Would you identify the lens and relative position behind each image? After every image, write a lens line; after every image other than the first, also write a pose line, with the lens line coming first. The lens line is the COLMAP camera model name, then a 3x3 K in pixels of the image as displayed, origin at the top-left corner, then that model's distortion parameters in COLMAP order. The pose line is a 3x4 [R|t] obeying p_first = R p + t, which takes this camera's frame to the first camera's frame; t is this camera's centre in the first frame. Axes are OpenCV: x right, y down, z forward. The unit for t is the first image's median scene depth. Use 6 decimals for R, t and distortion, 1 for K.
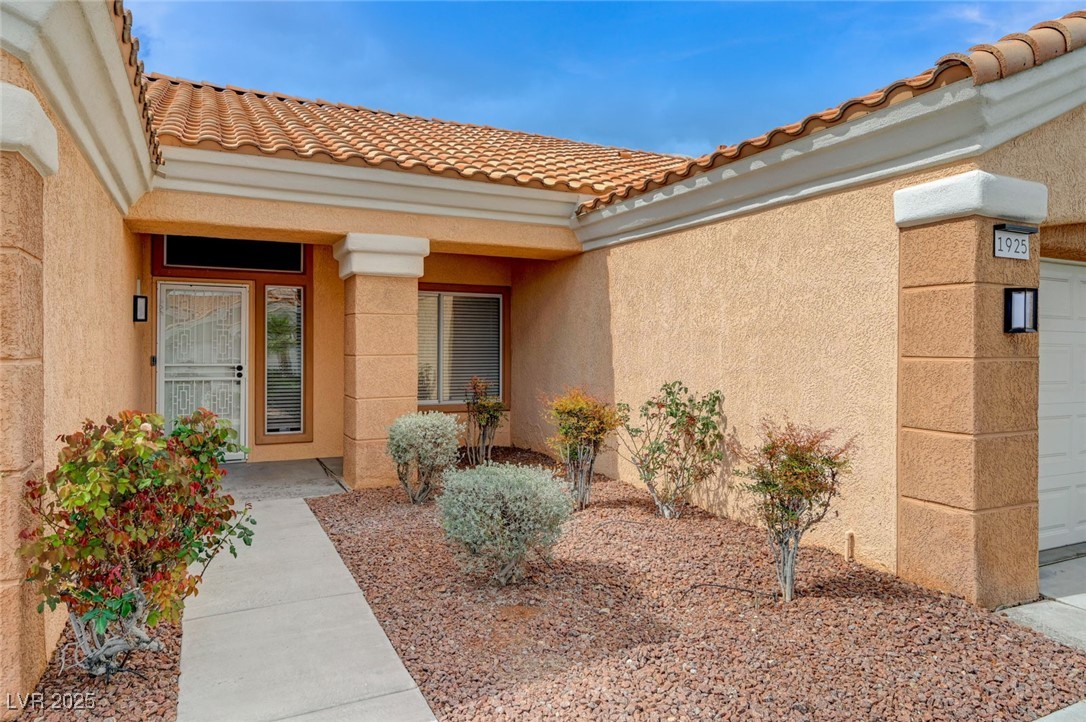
lens RADIAL K [[670.1, 0, 533.9], [0, 670.1, 350.2], [0, 0, 1]] dist [0.002810, 0.000268]
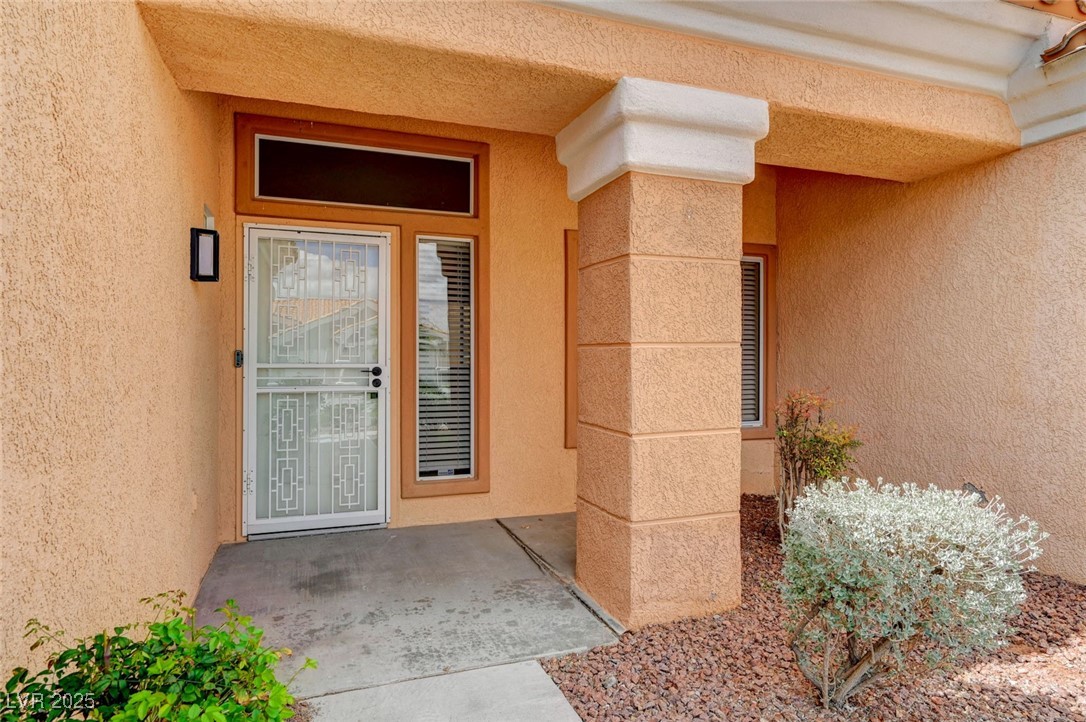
lens RADIAL K [[628.5, 0, 543.0], [0, 628.5, 361.0], [0, 0, 1]] dist [0.002877, -0.000146]
pose [[0.994372, -0.001110, -0.105941, -0.276355], [0.001607, 0.999988, 0.004612, 0.018022], [0.105935, -0.004757, 0.994362, 0.545446]]
